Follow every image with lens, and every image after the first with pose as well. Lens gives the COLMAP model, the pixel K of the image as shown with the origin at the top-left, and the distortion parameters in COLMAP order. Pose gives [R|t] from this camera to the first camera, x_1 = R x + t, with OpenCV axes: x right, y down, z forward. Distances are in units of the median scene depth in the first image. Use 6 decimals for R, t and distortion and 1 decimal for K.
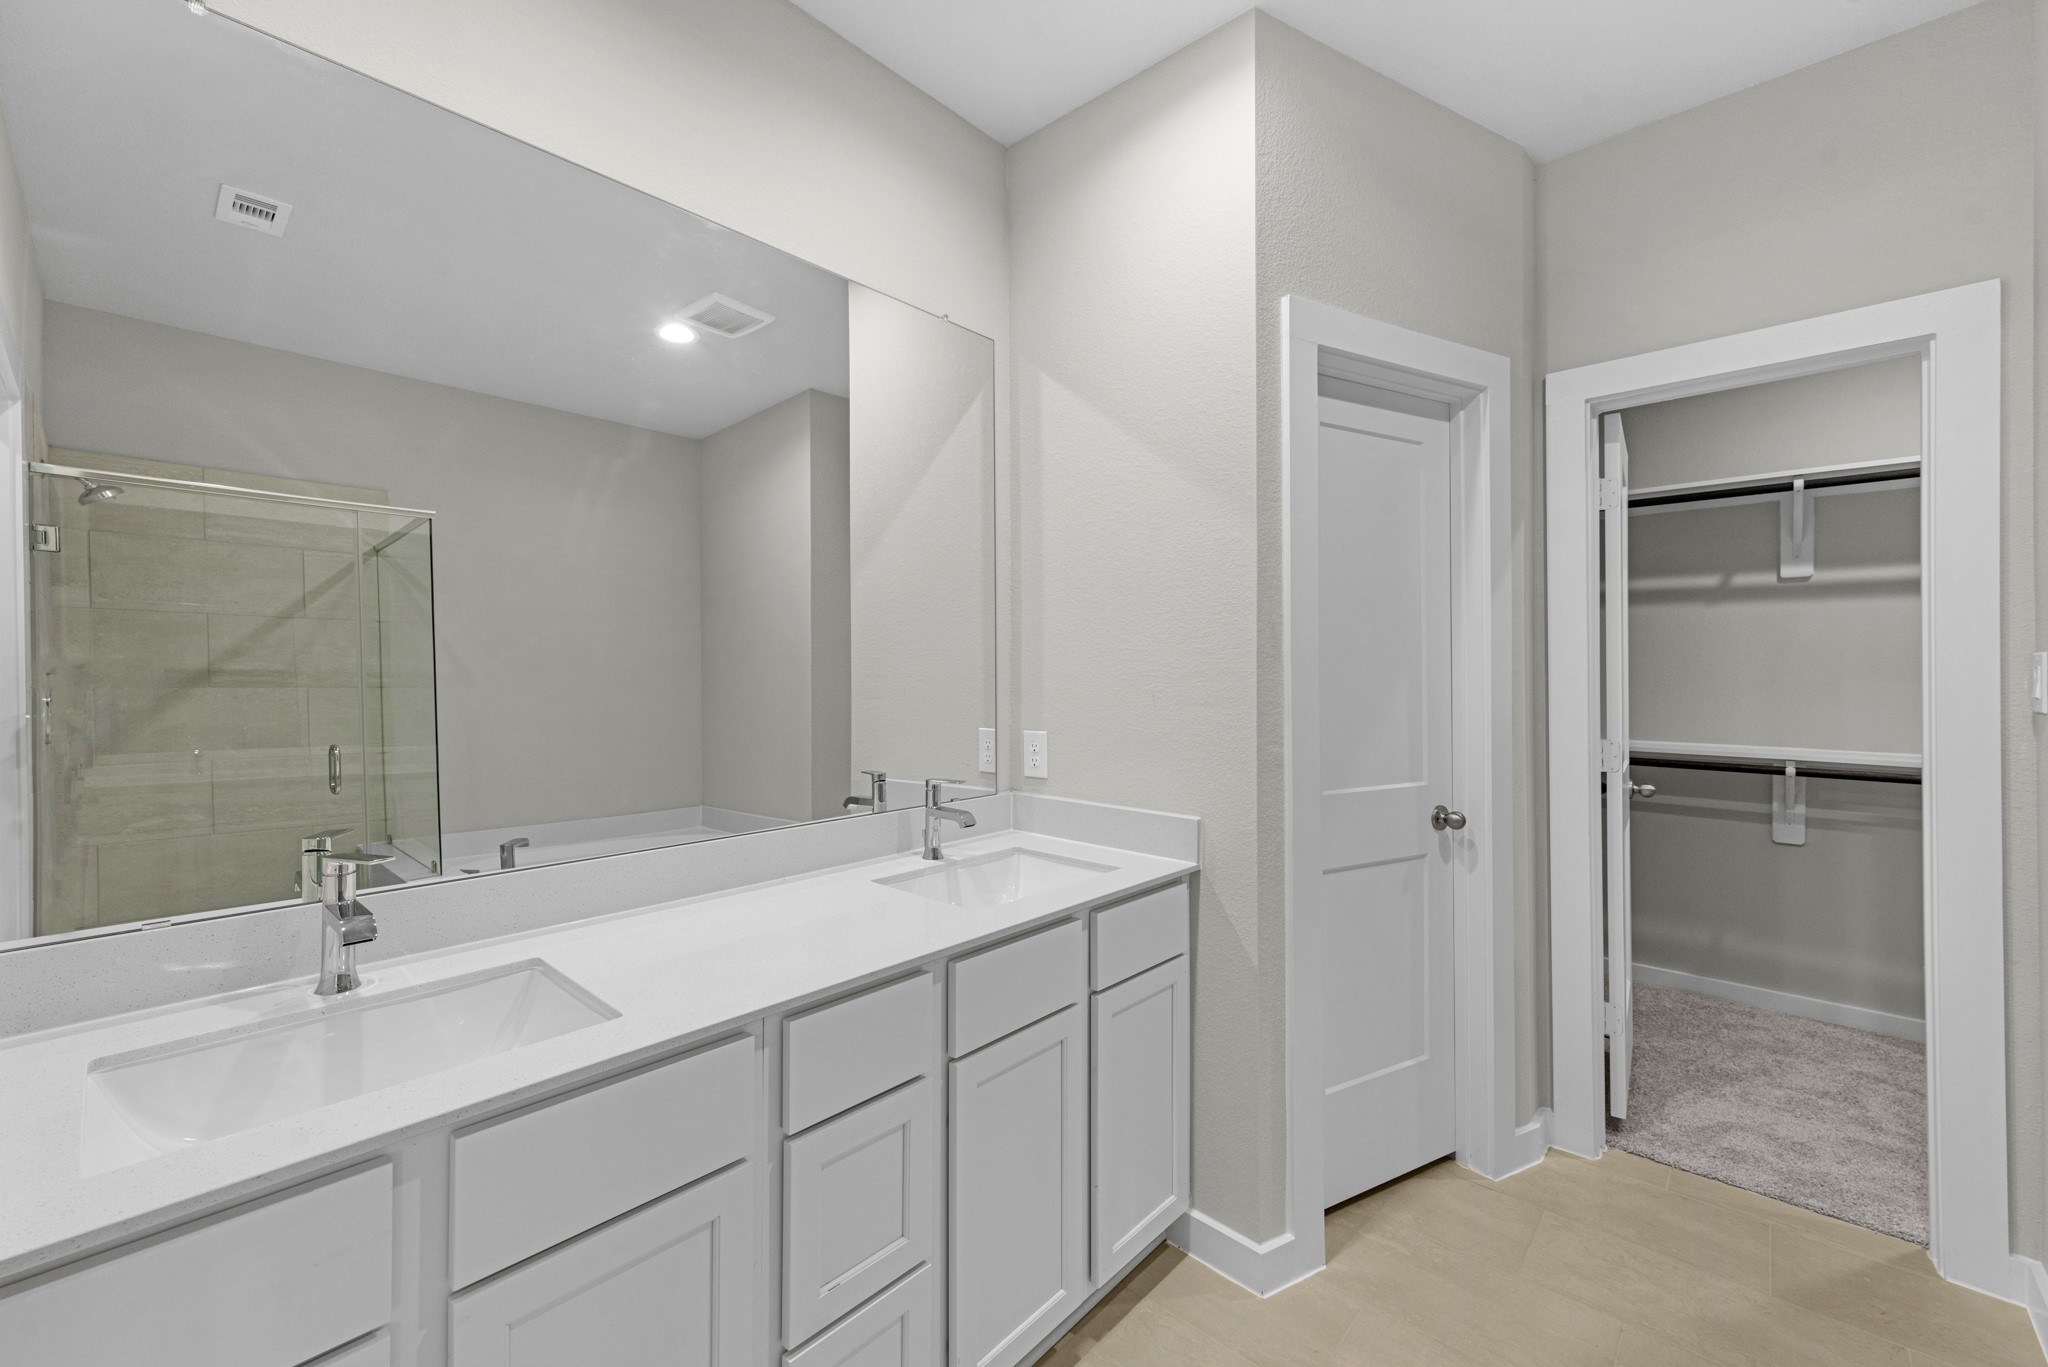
lens RADIAL K [[819.1, 0, 1004.2], [0, 819.1, 678.6], [0, 0, 1]] dist [0.006608, -0.000842]
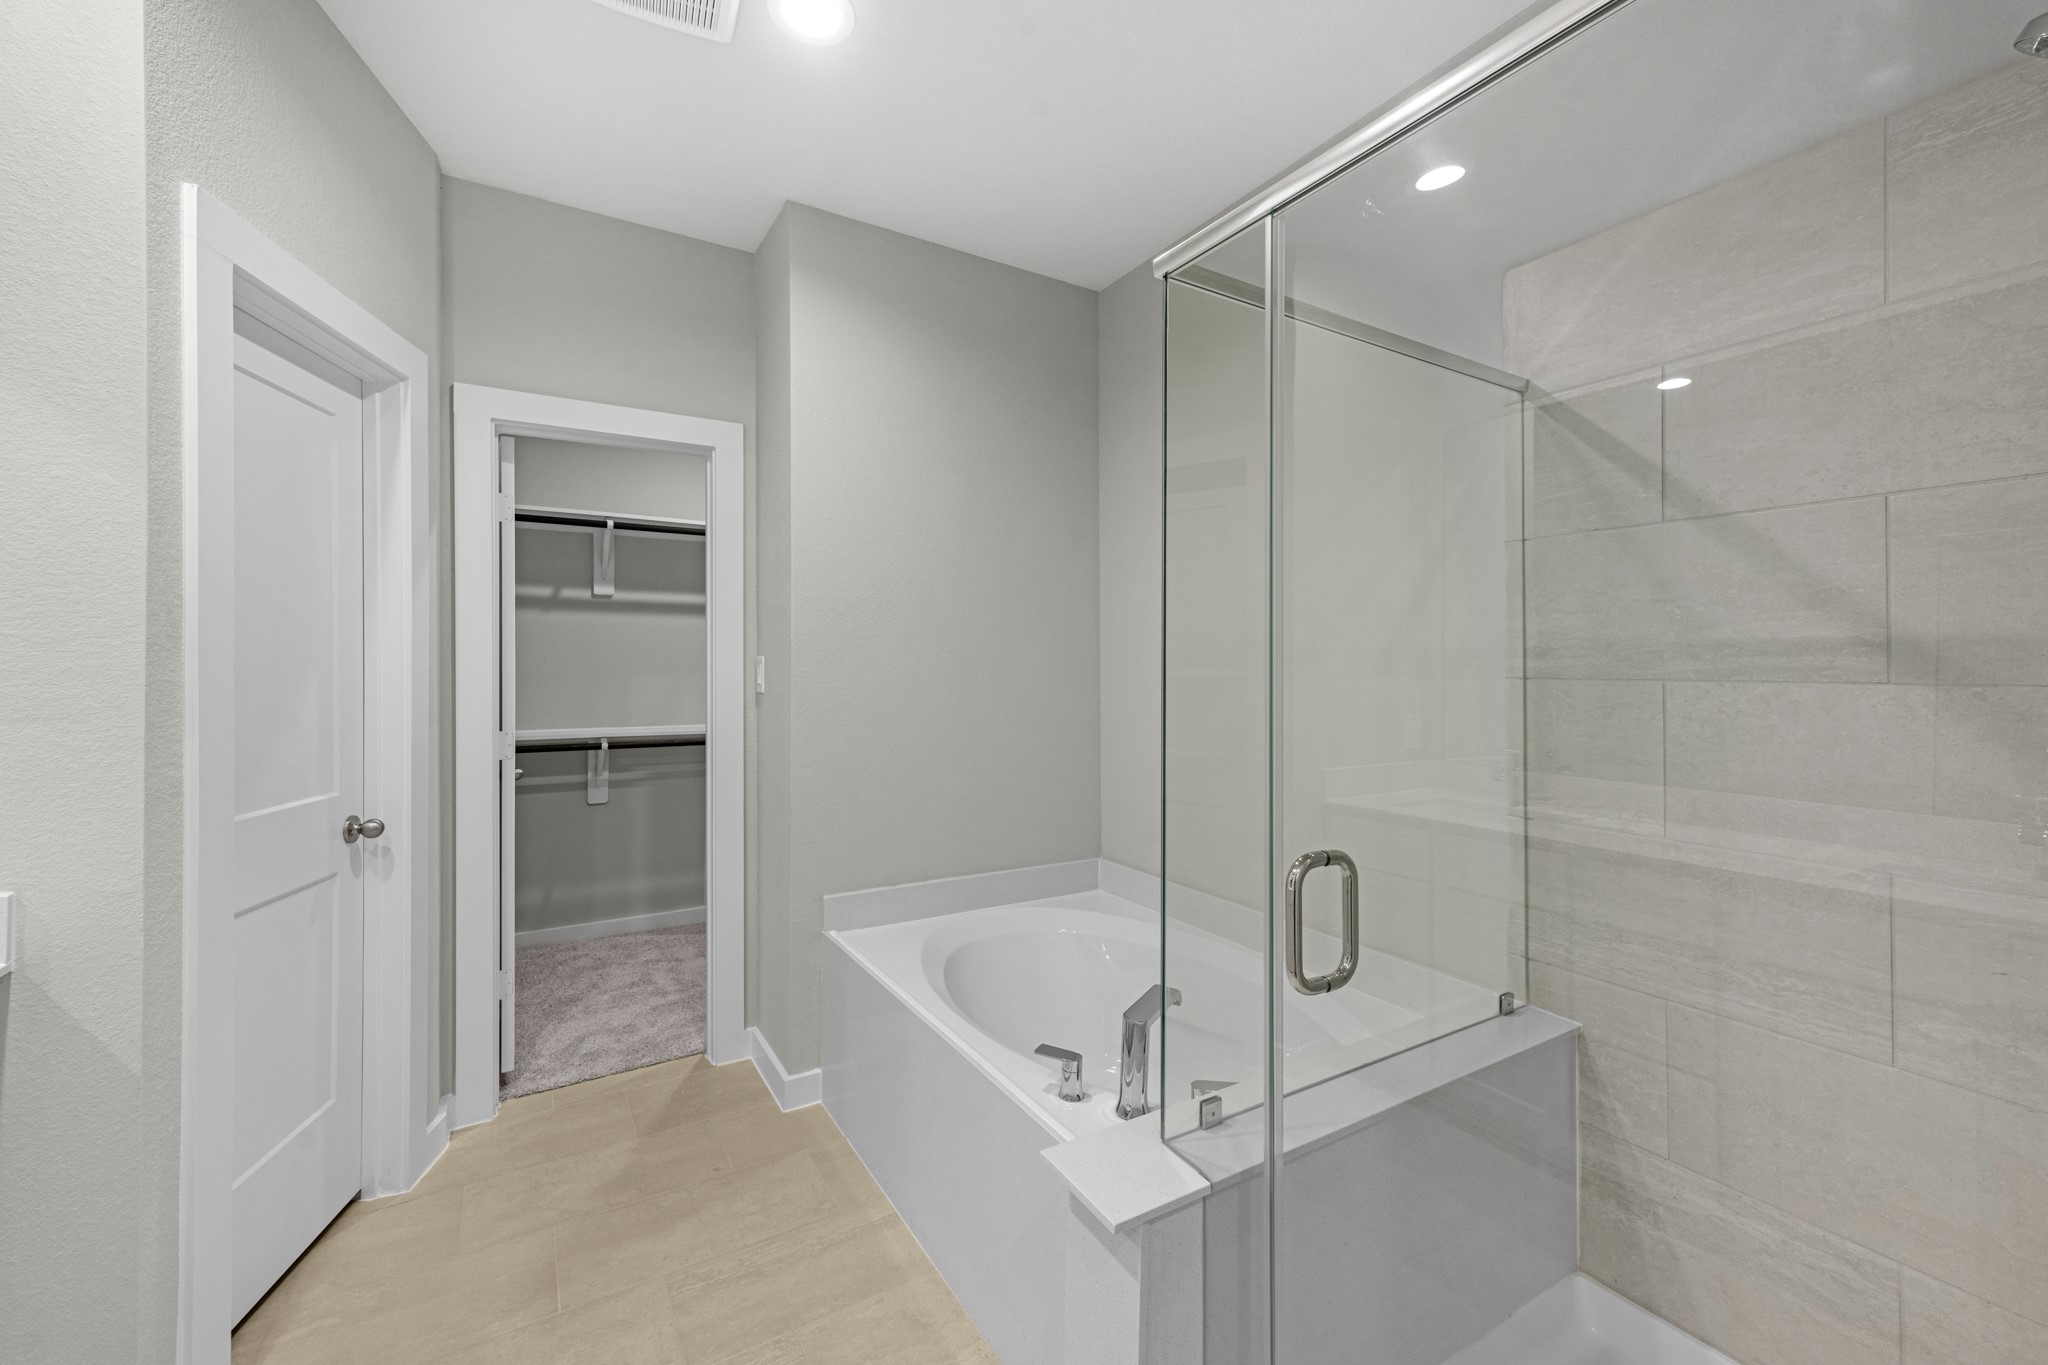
lens RADIAL K [[819.1, 0, 1025.2], [0, 819.1, 674.5], [0, 0, 1]] dist [0.006608, -0.000842]
pose [[0.275094, -0.010349, 0.961362, -0.157064], [0.011237, 0.999908, 0.007549, -0.001232], [-0.961352, 0.008726, 0.275185, 0.028945]]
